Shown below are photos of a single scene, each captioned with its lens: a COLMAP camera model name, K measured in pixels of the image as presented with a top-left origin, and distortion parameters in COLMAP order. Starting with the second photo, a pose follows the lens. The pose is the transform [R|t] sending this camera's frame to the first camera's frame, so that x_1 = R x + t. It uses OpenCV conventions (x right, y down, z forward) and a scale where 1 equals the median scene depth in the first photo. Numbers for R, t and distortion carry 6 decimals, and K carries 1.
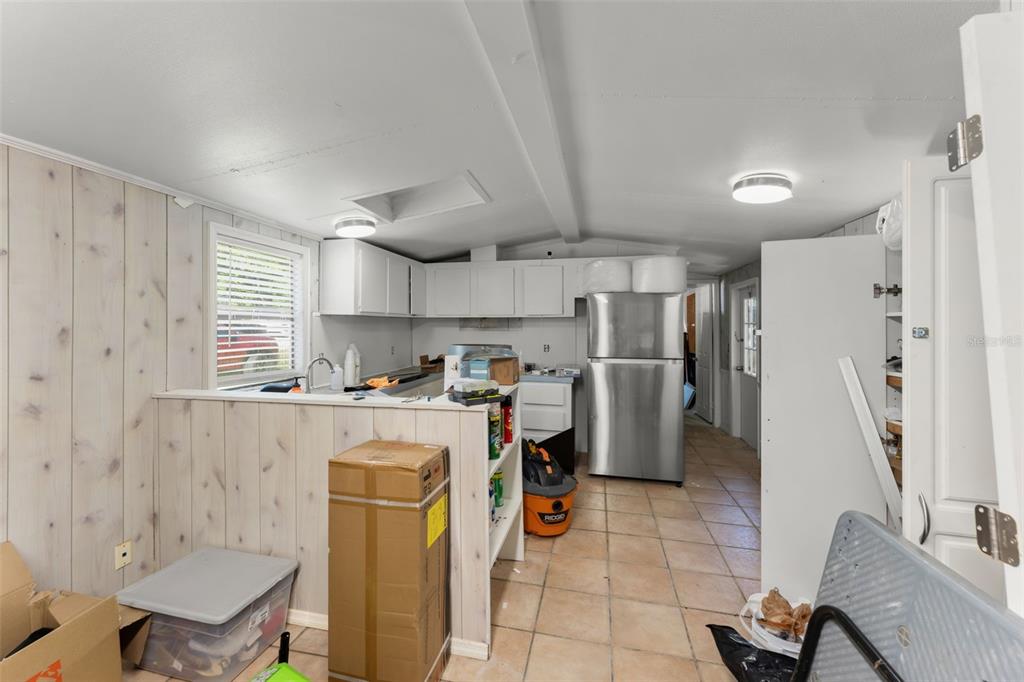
lens RADIAL K [[406.5, 0, 511.7], [0, 406.5, 324.6], [0, 0, 1]] dist [0.000561, 0.000180]
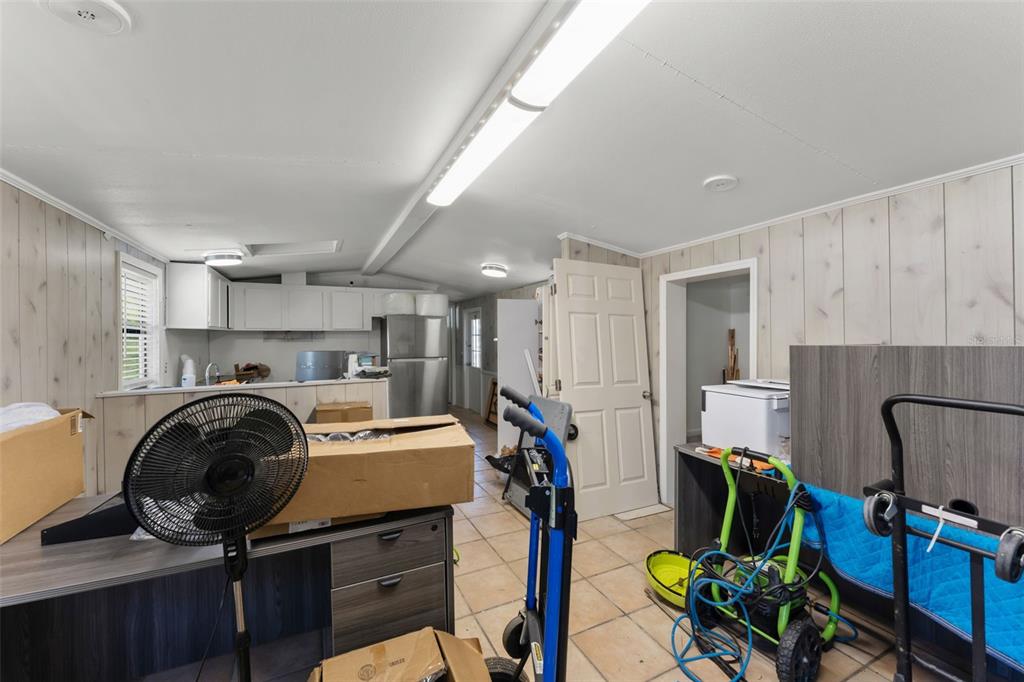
lens RADIAL K [[406.5, 0, 509.8], [0, 406.5, 337.7], [0, 0, 1]] dist [0.000561, 0.000180]
pose [[0.780004, -0.007718, 0.625726, -0.432944], [0.005625, 0.999970, 0.005322, 0.000161], [-0.625749, -0.000632, 0.780024, -0.466897]]
